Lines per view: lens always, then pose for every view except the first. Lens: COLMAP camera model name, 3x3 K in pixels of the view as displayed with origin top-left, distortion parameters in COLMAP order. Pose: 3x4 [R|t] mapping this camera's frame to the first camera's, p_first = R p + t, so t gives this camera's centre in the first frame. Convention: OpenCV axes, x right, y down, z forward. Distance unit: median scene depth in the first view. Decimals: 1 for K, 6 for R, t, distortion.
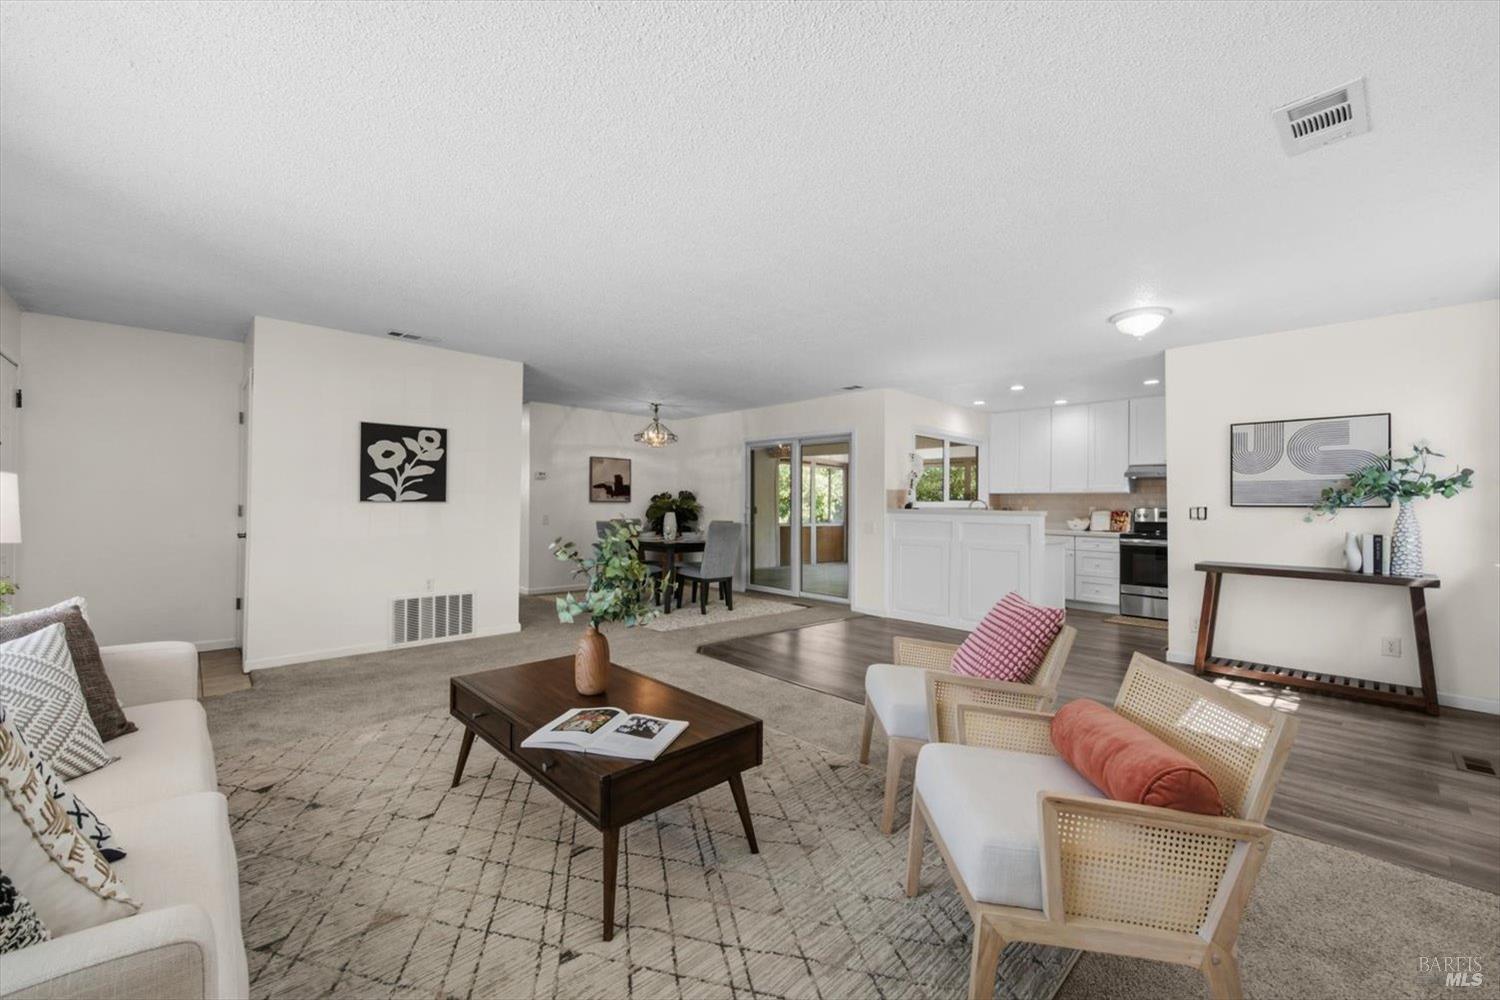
lens RADIAL K [[597.4, 0, 751.5], [0, 597.4, 503.7], [0, 0, 1]] dist [0.001878, -0.001984]
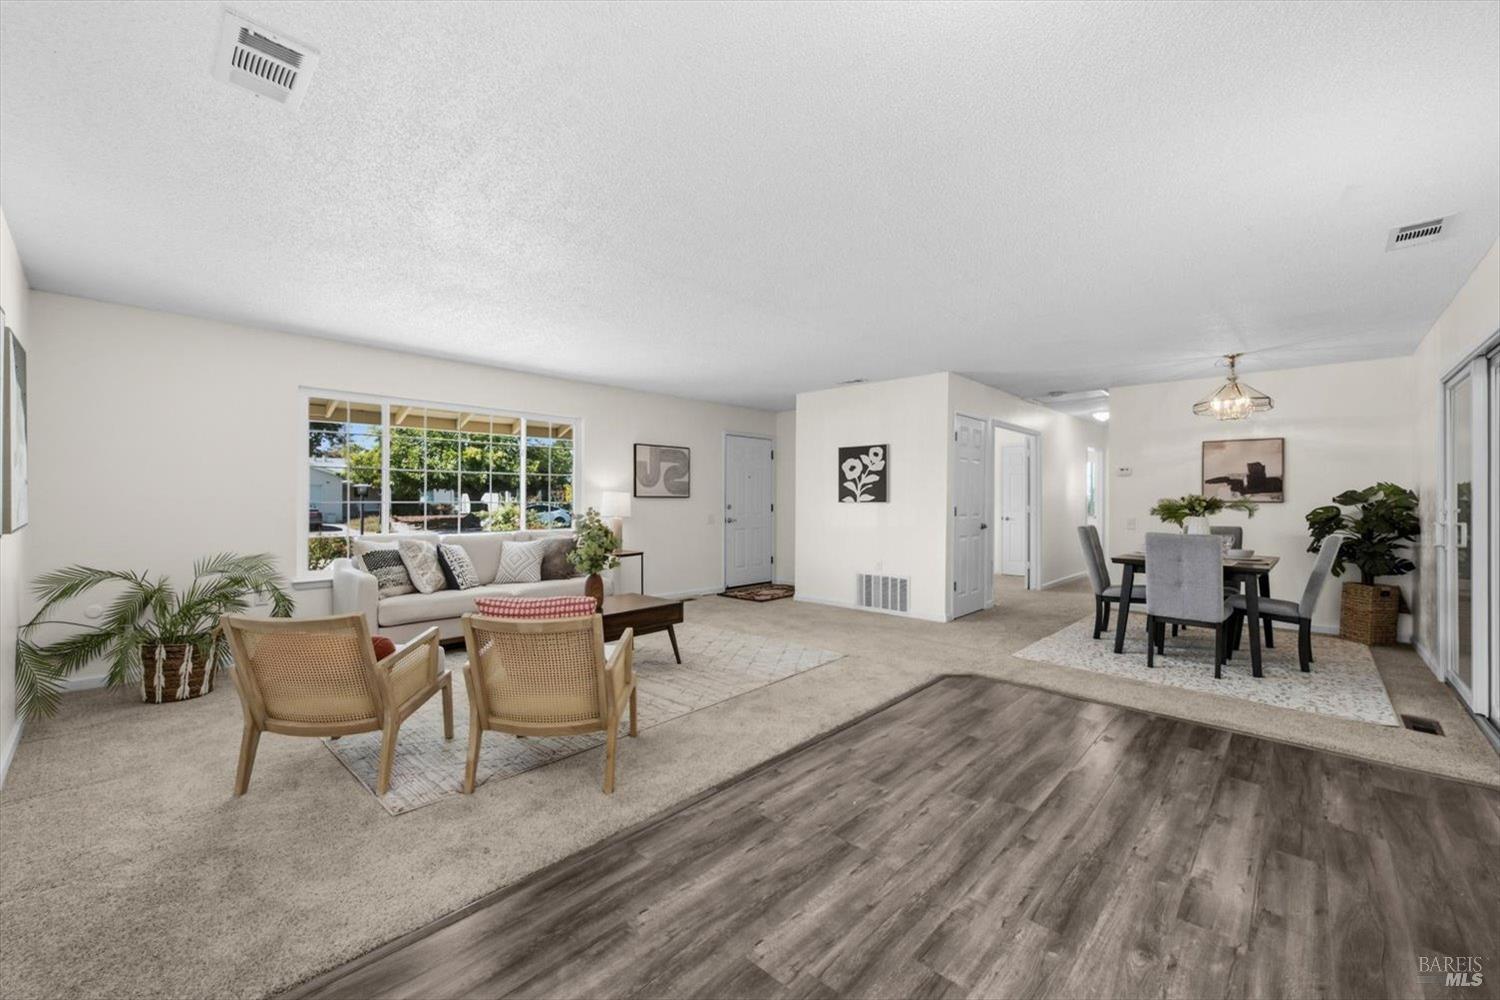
lens RADIAL K [[596.4, 0, 750.0], [0, 596.4, 500.0], [0, 0, 1]] dist [0.000628, -0.000103]
pose [[0.058277, -0.008502, -0.998264, 0.734512], [-0.002892, 0.999958, -0.008685, 0.004046], [0.998296, 0.003393, 0.058250, 0.647377]]
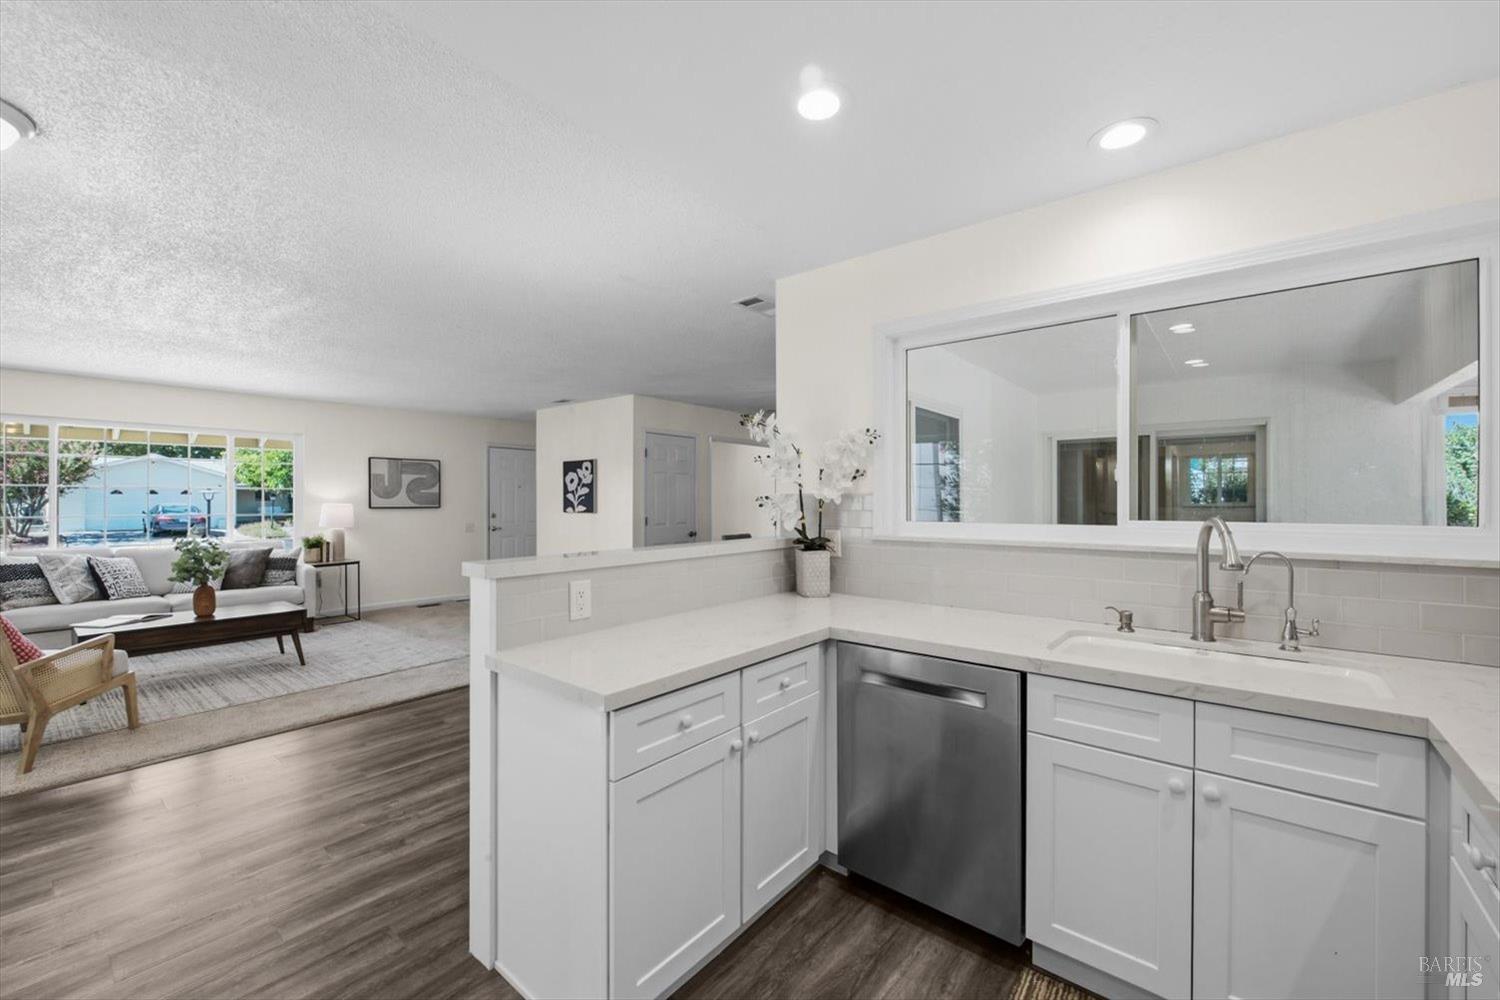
lens RADIAL K [[600.4, 0, 752.0], [0, 600.4, 501.2], [0, 0, 1]] dist [-0.000467, -0.000714]
pose [[0.124763, -0.006366, -0.992166, 0.906246], [0.000303, 0.999980, -0.006378, -0.020942], [0.992187, 0.000495, 0.124762, 1.202319]]
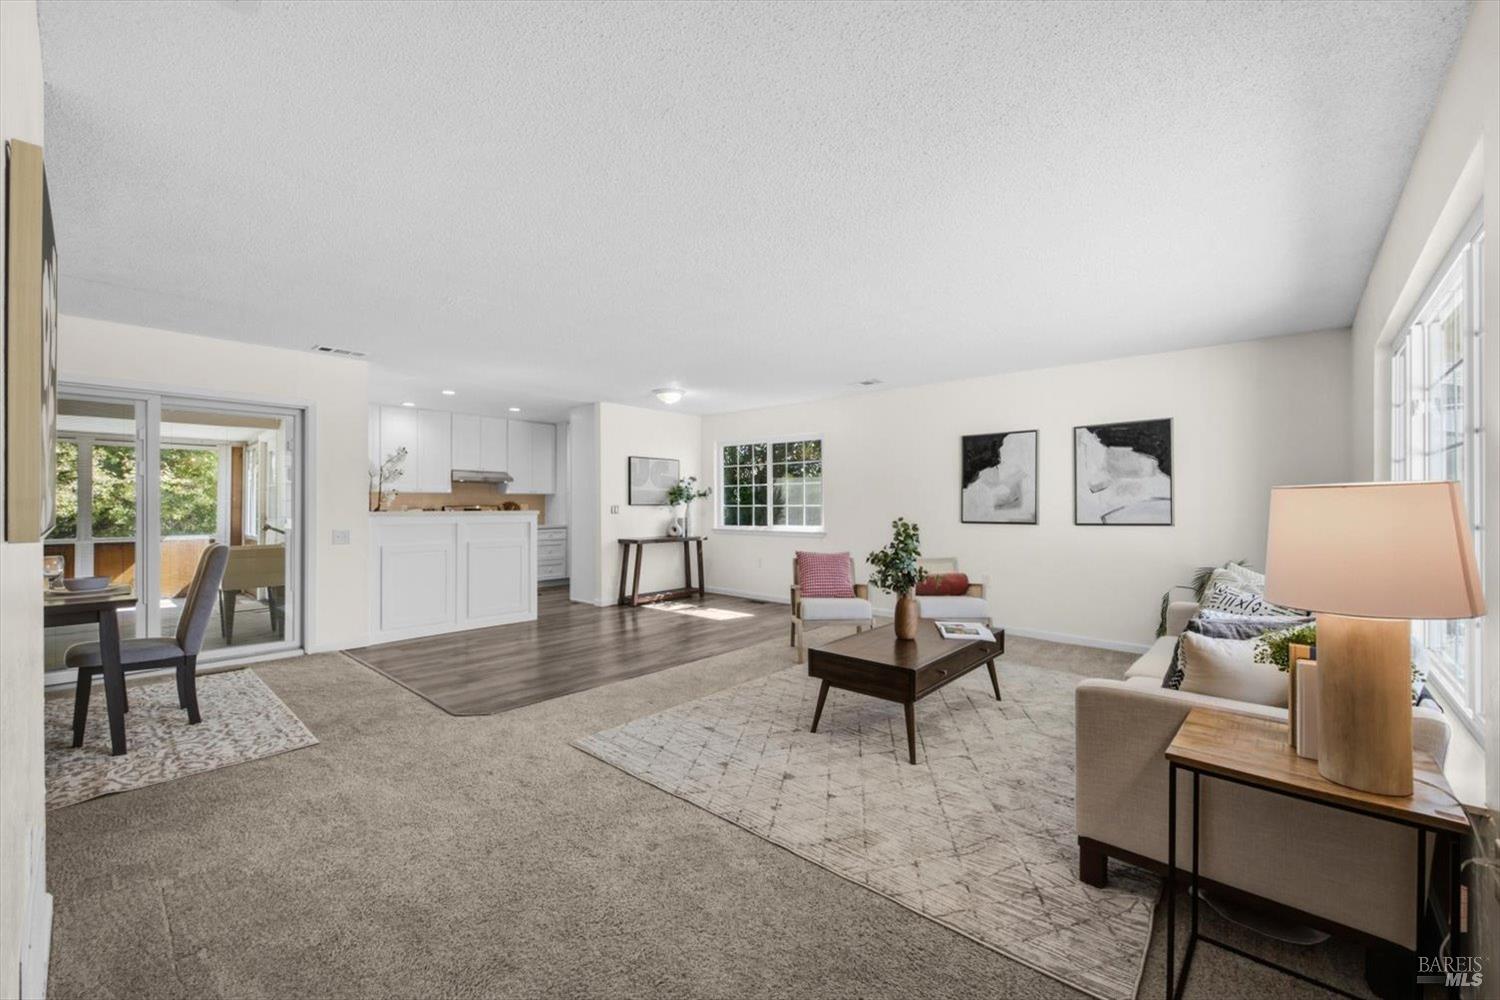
lens RADIAL K [[593.5, 0, 752.4], [0, 593.5, 497.9], [0, 0, 1]] dist [-0.000805, -0.000431]
pose [[-0.083208, -0.000811, 0.996532, -0.813187], [-0.000895, 0.999999, 0.000739, -0.015240], [-0.996532, -0.000830, -0.083208, 0.715453]]
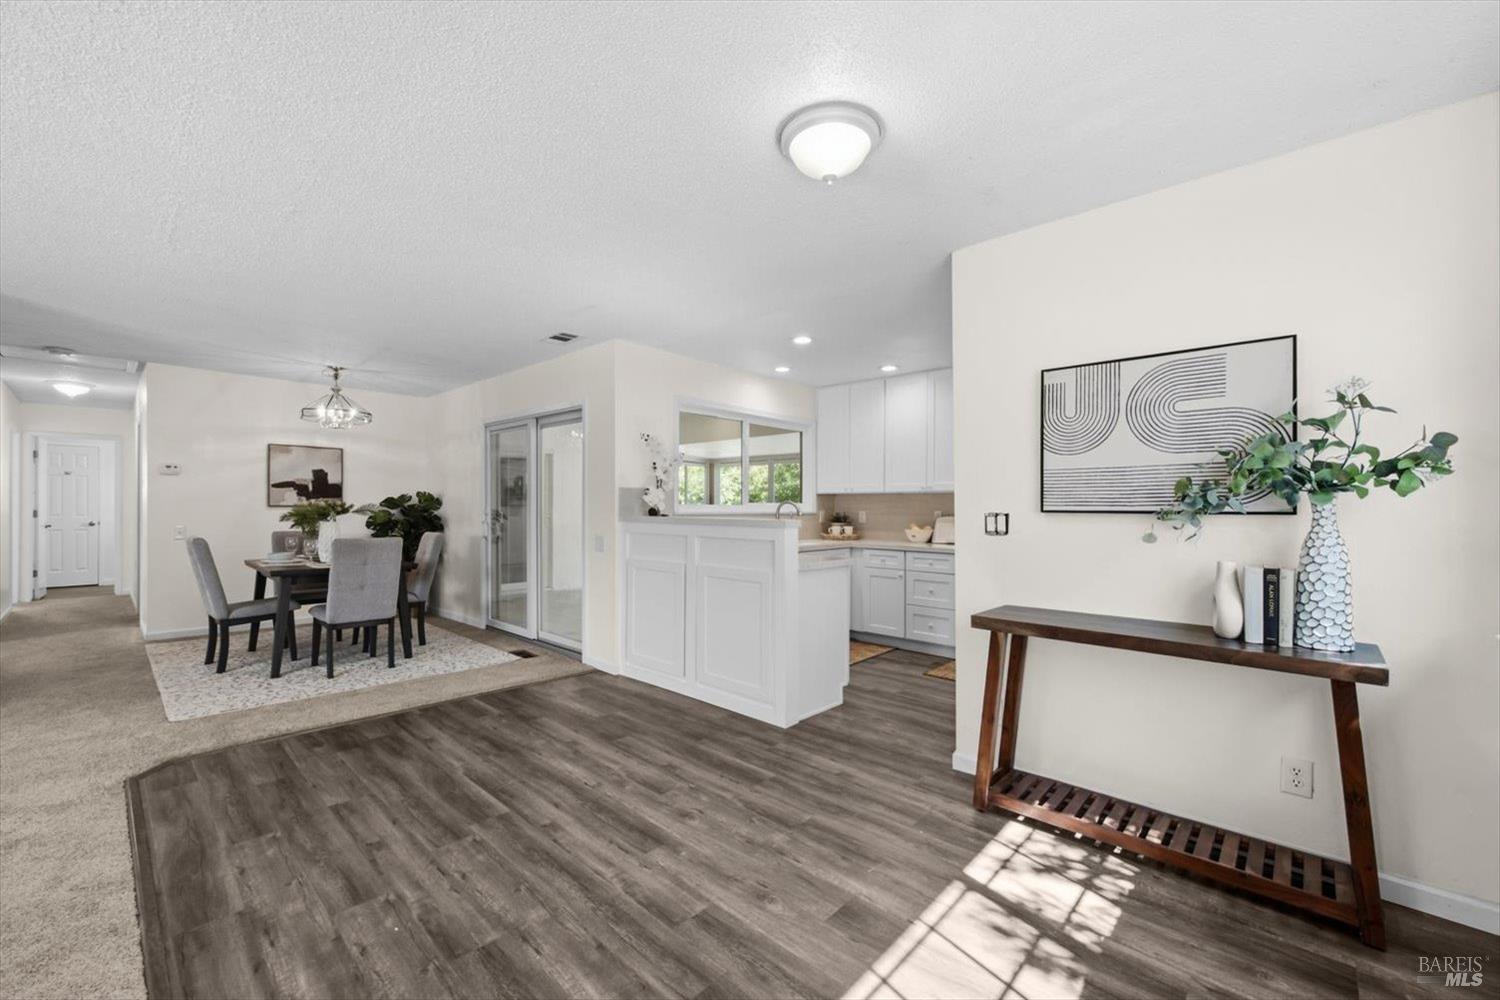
lens RADIAL K [[604.3, 0, 752.3], [0, 604.3, 509.4], [0, 0, 1]] dist [-0.001593, -0.000491]
pose [[0.997836, -0.003915, 0.065629, 0.437435], [0.003605, 0.999982, 0.004844, -0.001862], [-0.065647, -0.004597, 0.997832, 0.393252]]
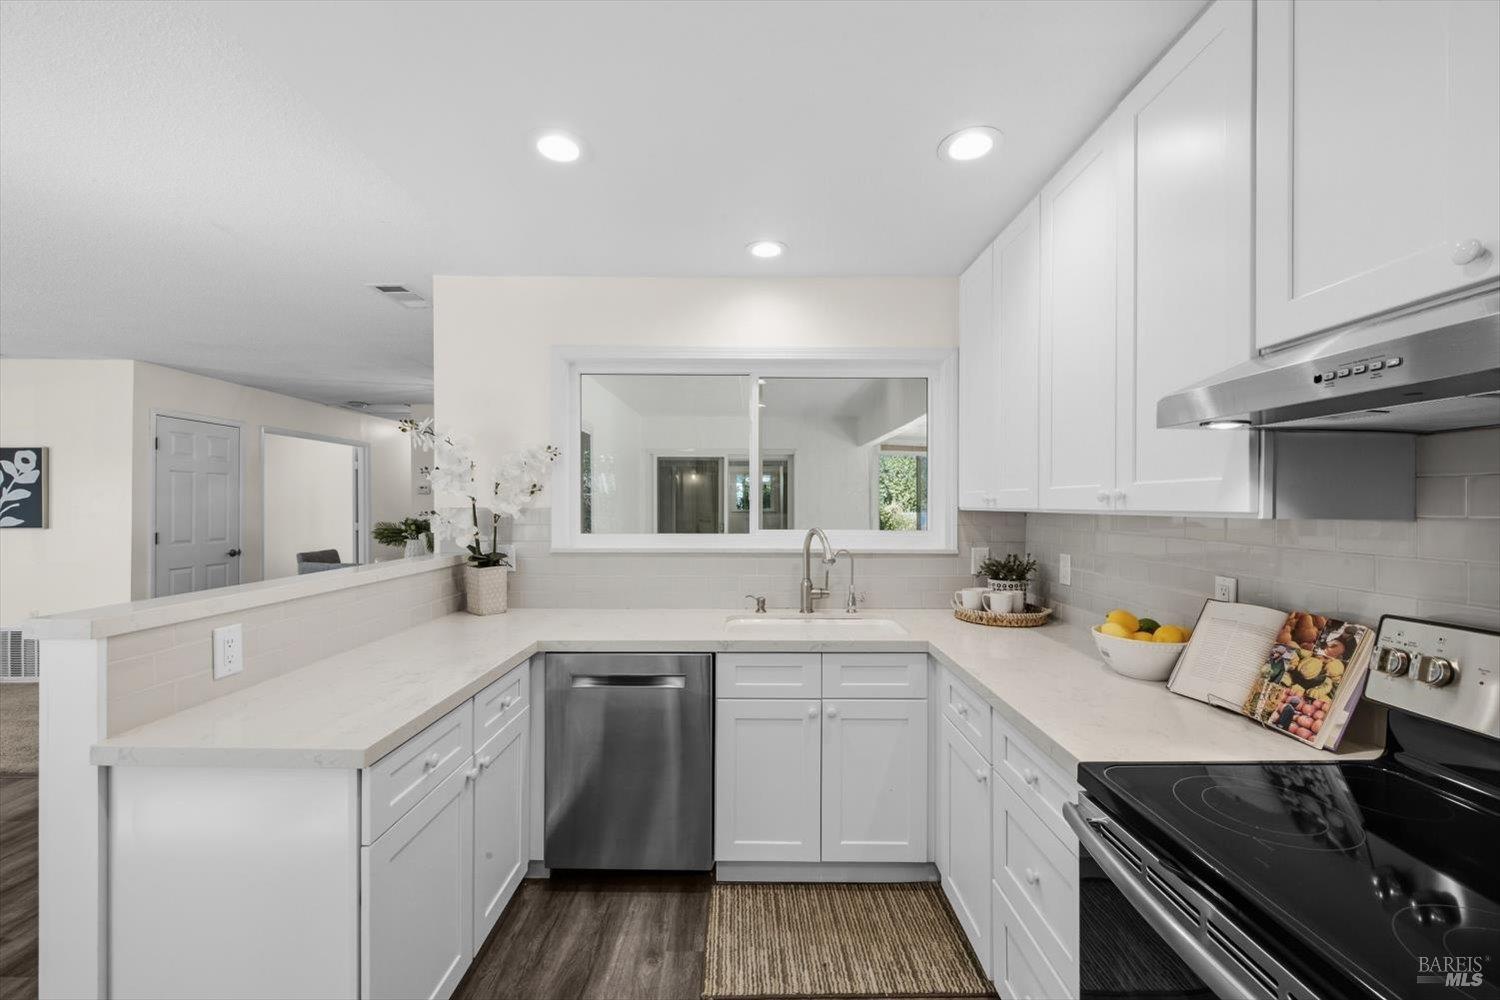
lens RADIAL K [[595.8, 0, 754.0], [0, 595.8, 502.4], [0, 0, 1]] dist [-0.001484, -0.000386]
pose [[0.725402, -0.008553, -0.688272, 0.905382], [0.002420, 0.999948, -0.009876, -0.030709], [0.688321, 0.005499, 0.725386, 1.102888]]
